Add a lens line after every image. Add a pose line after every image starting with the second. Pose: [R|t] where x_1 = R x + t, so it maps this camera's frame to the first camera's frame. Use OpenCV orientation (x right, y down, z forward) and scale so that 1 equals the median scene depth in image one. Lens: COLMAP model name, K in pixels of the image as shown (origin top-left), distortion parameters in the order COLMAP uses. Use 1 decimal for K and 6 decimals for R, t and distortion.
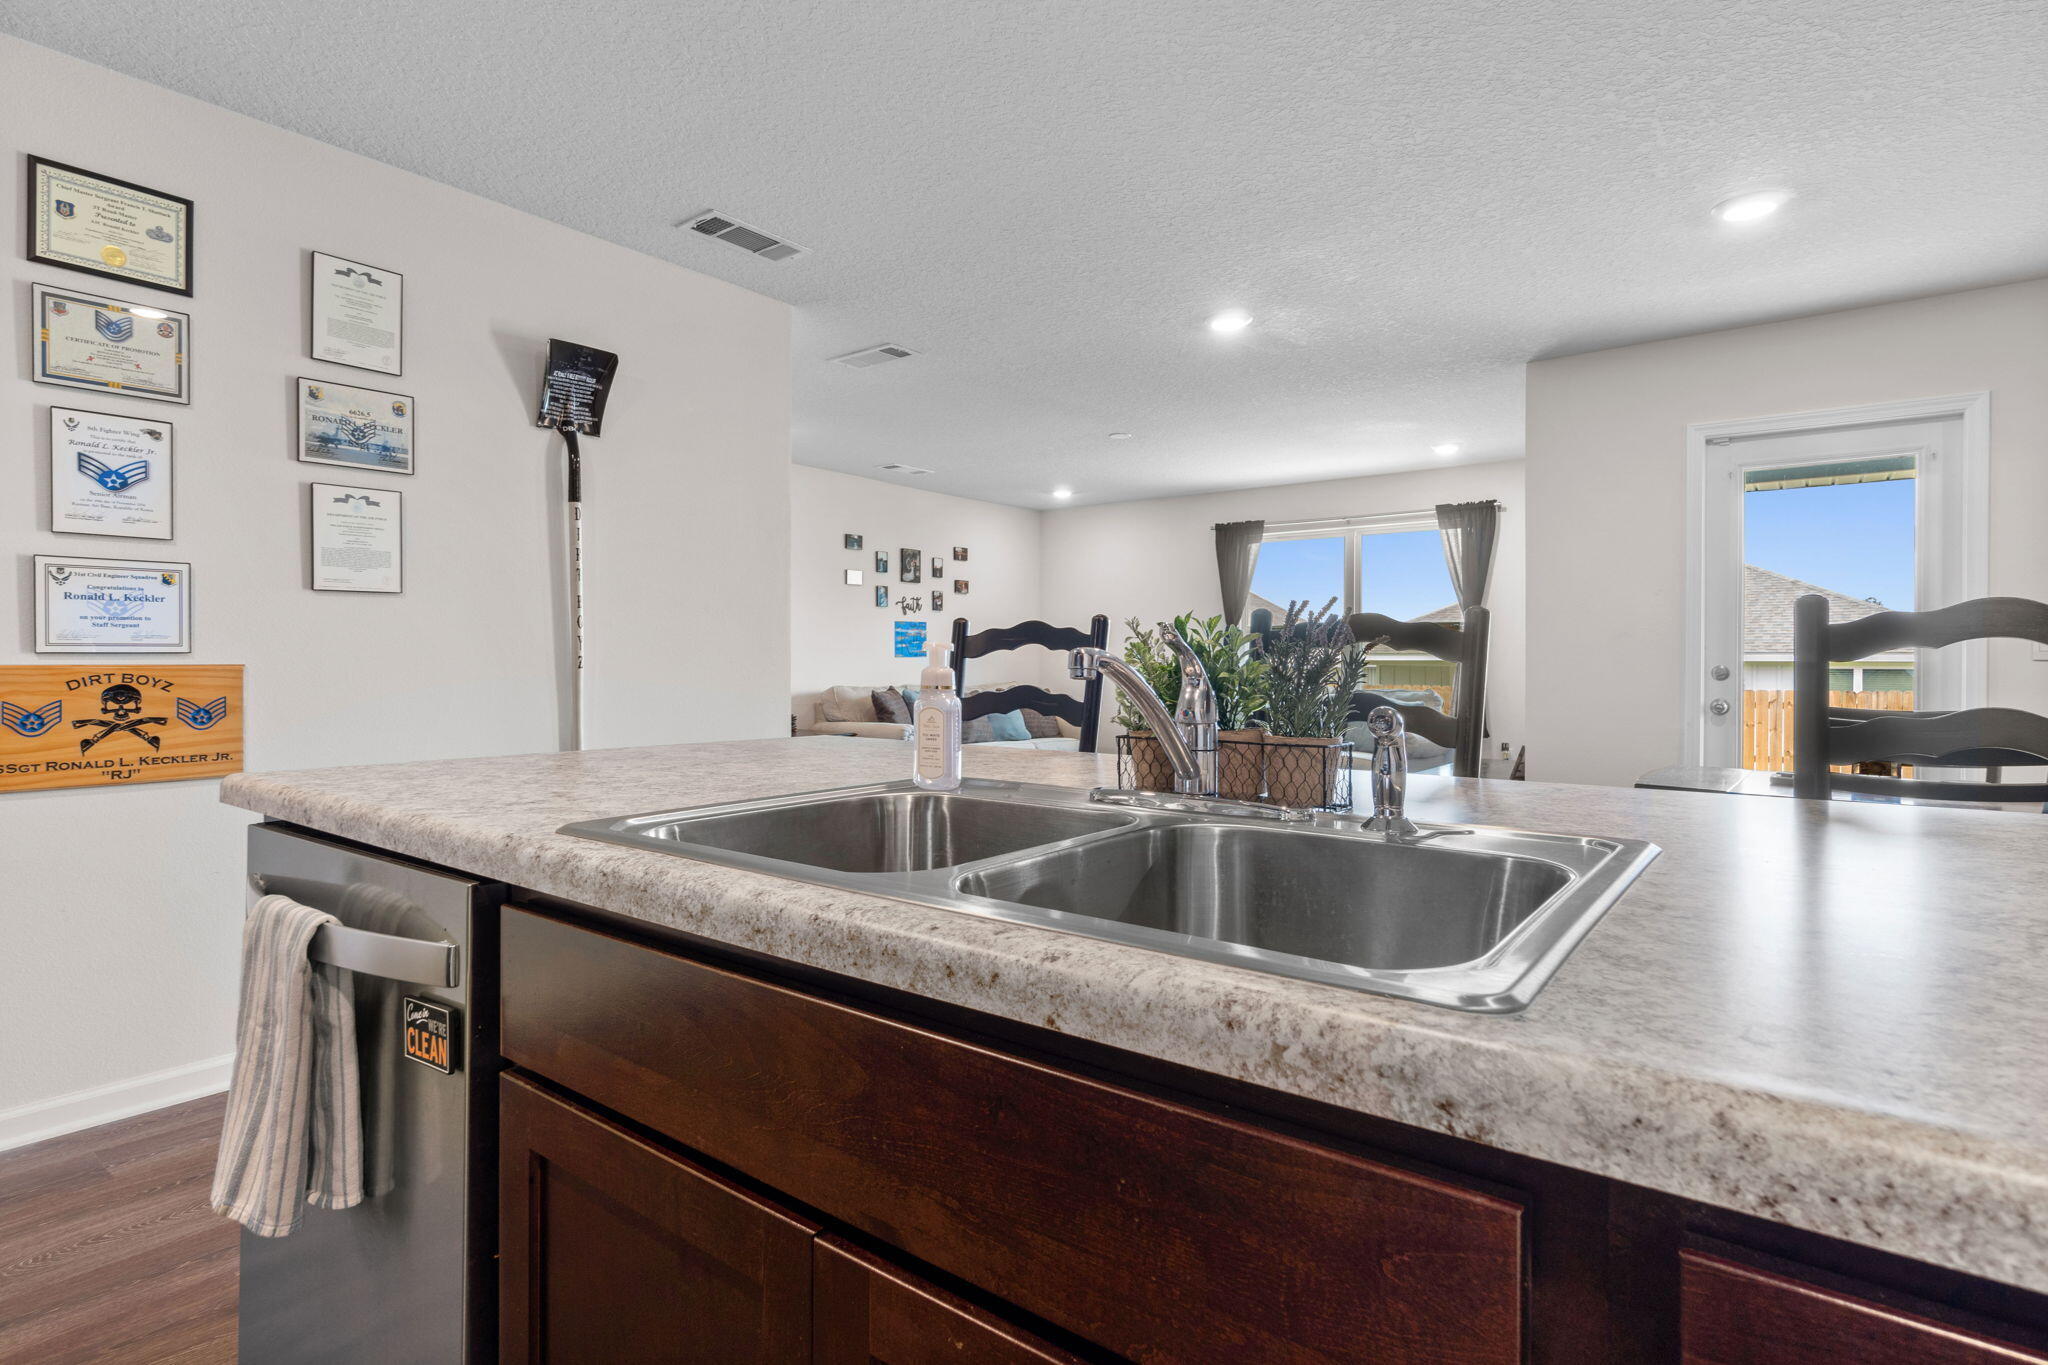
lens RADIAL K [[1038.5, 0, 1009.9], [0, 1038.5, 665.7], [0, 0, 1]] dist [-0.006572, 0.001356]
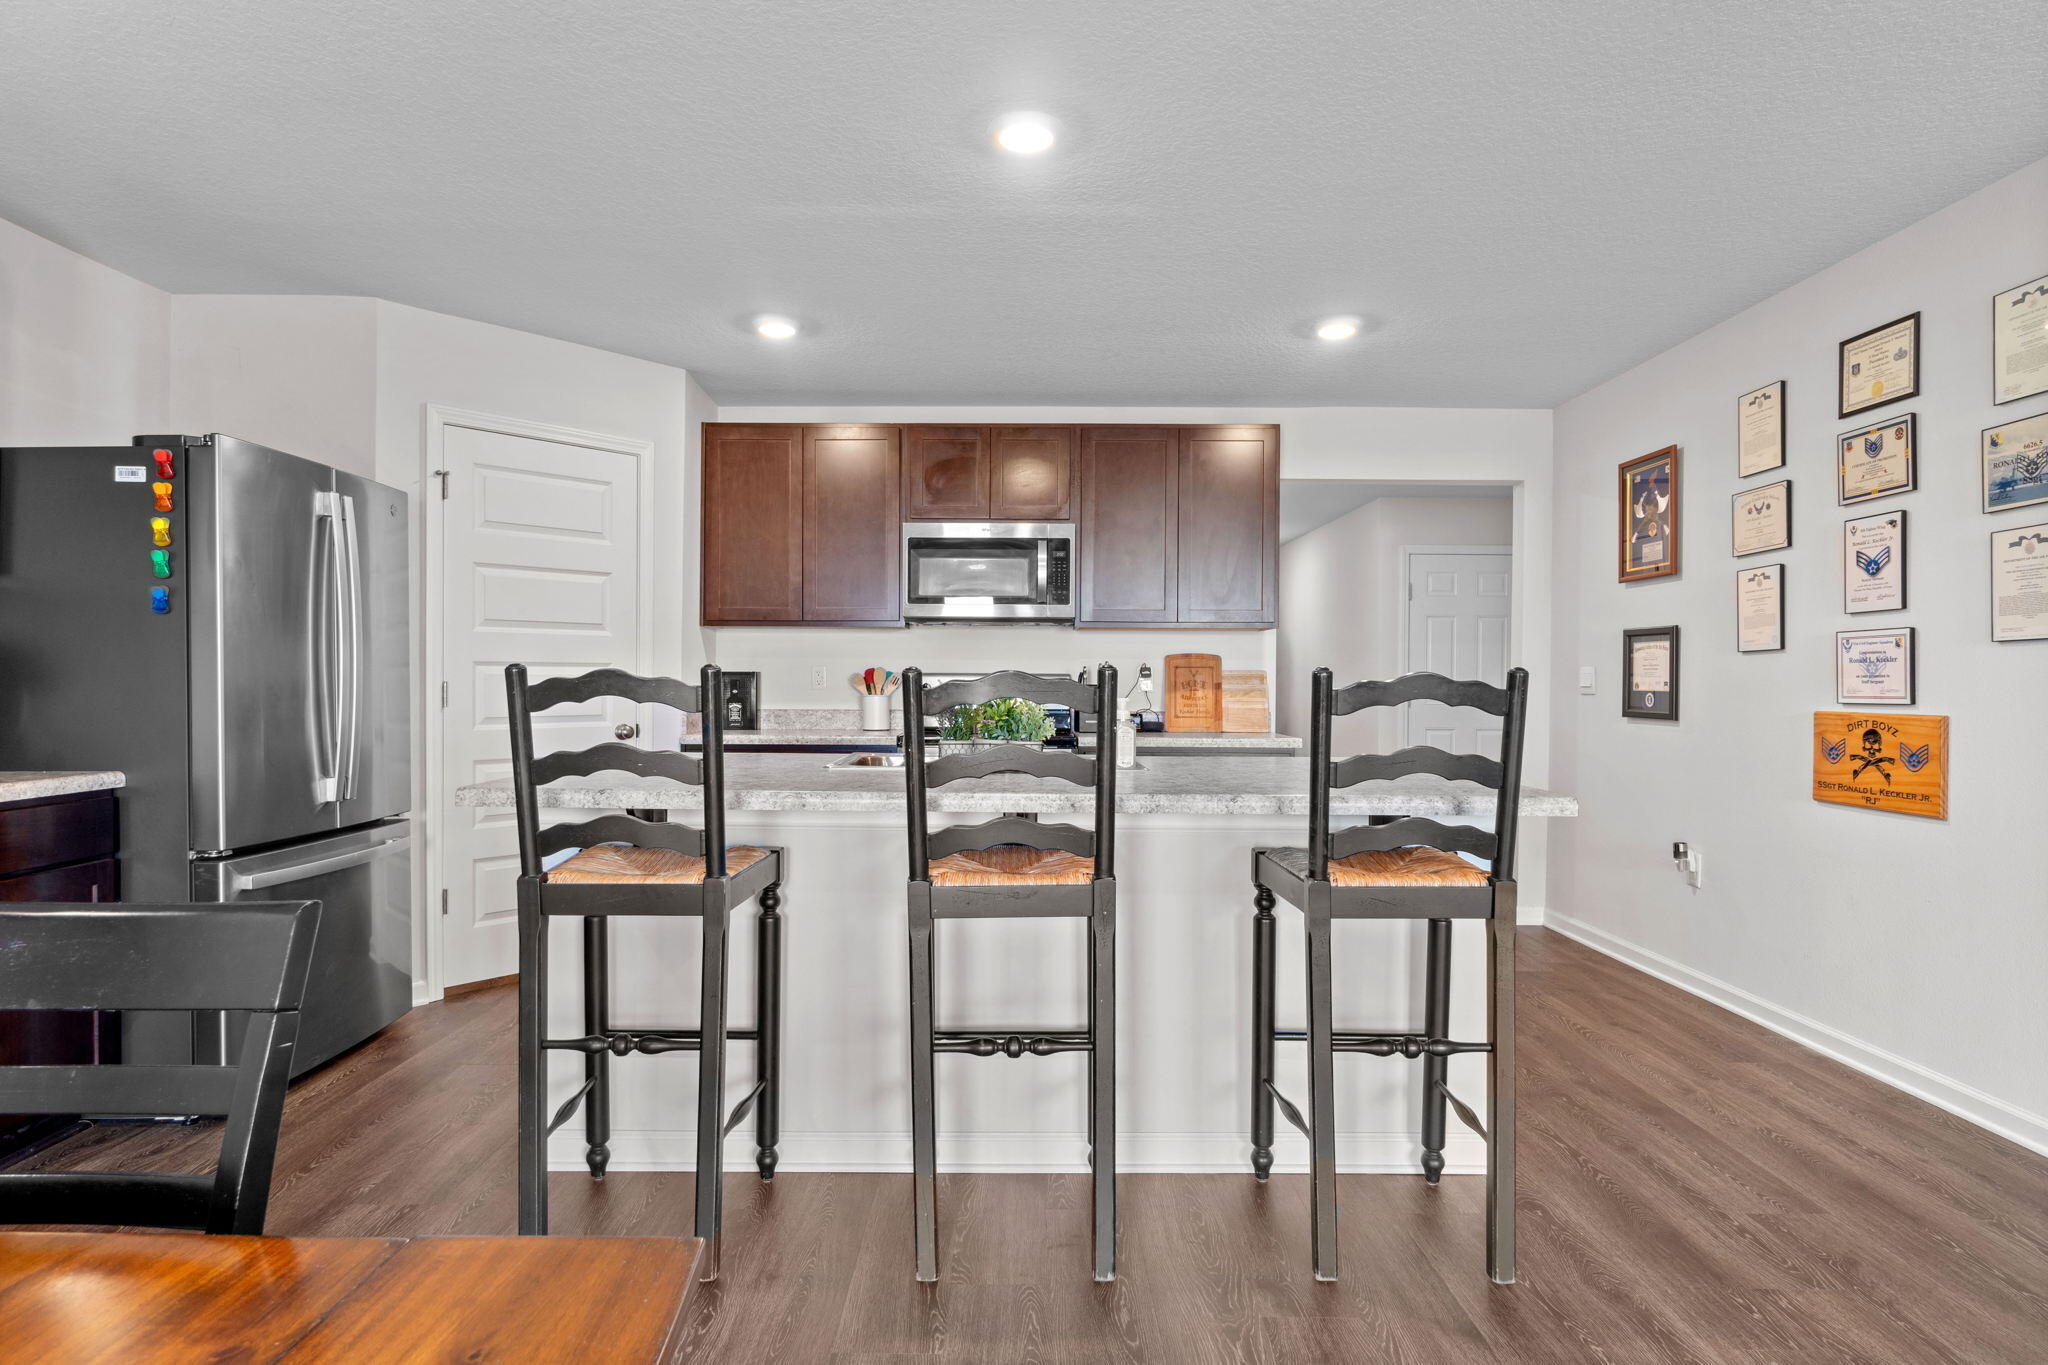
lens RADIAL K [[1128.6, 0, 1014.6], [0, 1128.6, 679.0], [0, 0, 1]] dist [0.000465, 0.000357]
pose [[-0.786269, -0.007279, -0.617842, 0.785195], [-0.010277, 0.999946, 0.001298, -0.032693], [0.617799, 0.007370, -0.786302, 1.393303]]
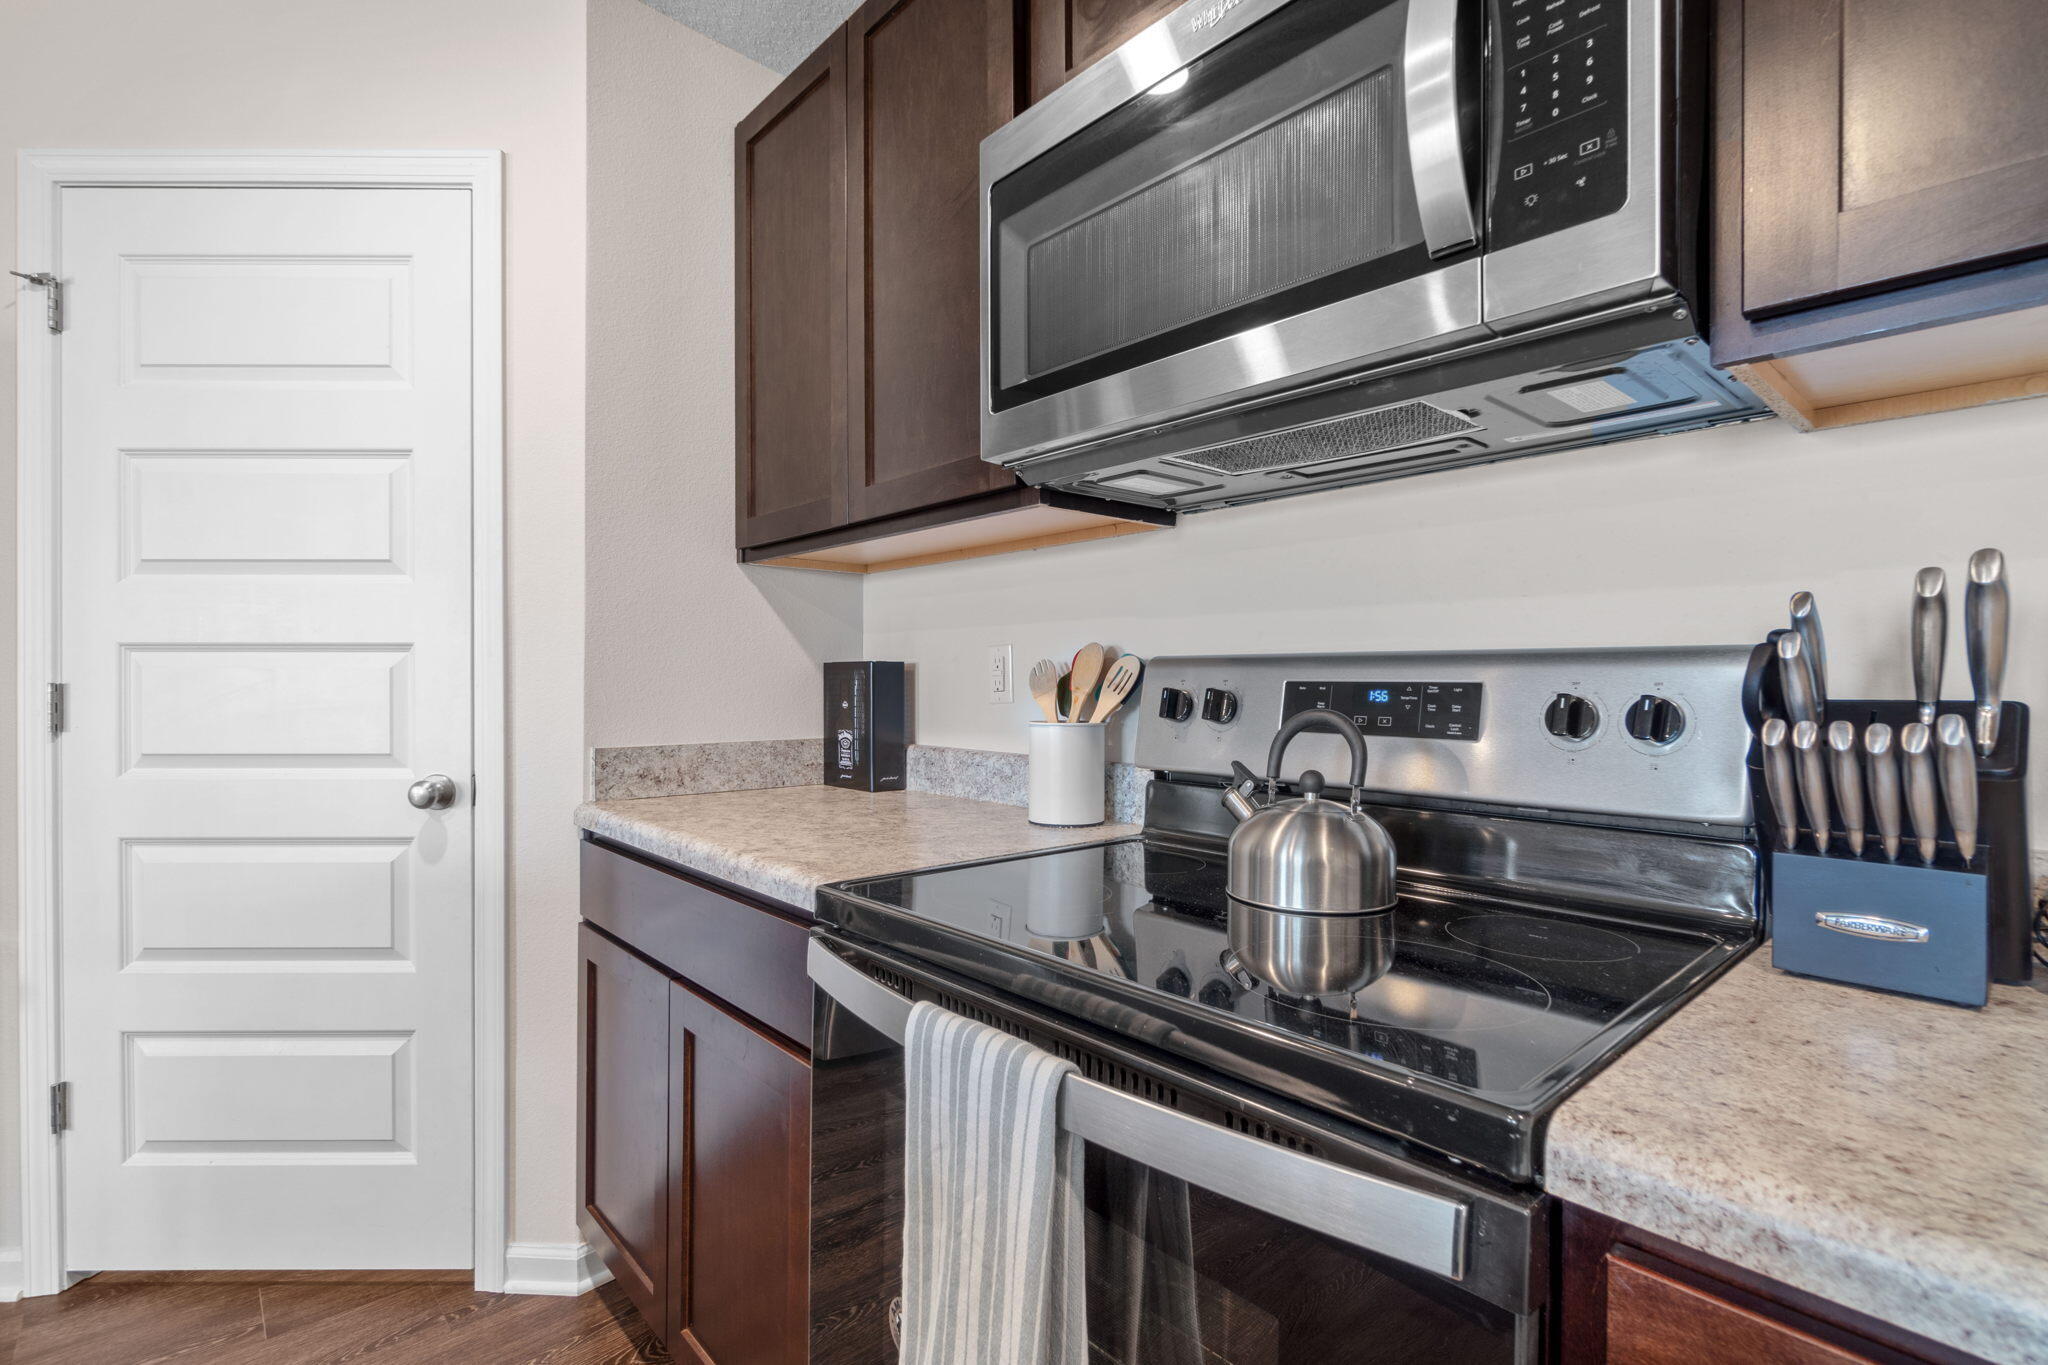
lens RADIAL K [[942.2, 0, 1024.5], [0, 942.2, 687.6], [0, 0, 1]] dist [0.001112, 0.000147]
pose [[-0.985482, -0.006663, 0.169650, -0.402257], [-0.004582, 0.999909, 0.012655, -0.027375], [-0.169719, 0.011694, -0.985423, 0.177690]]
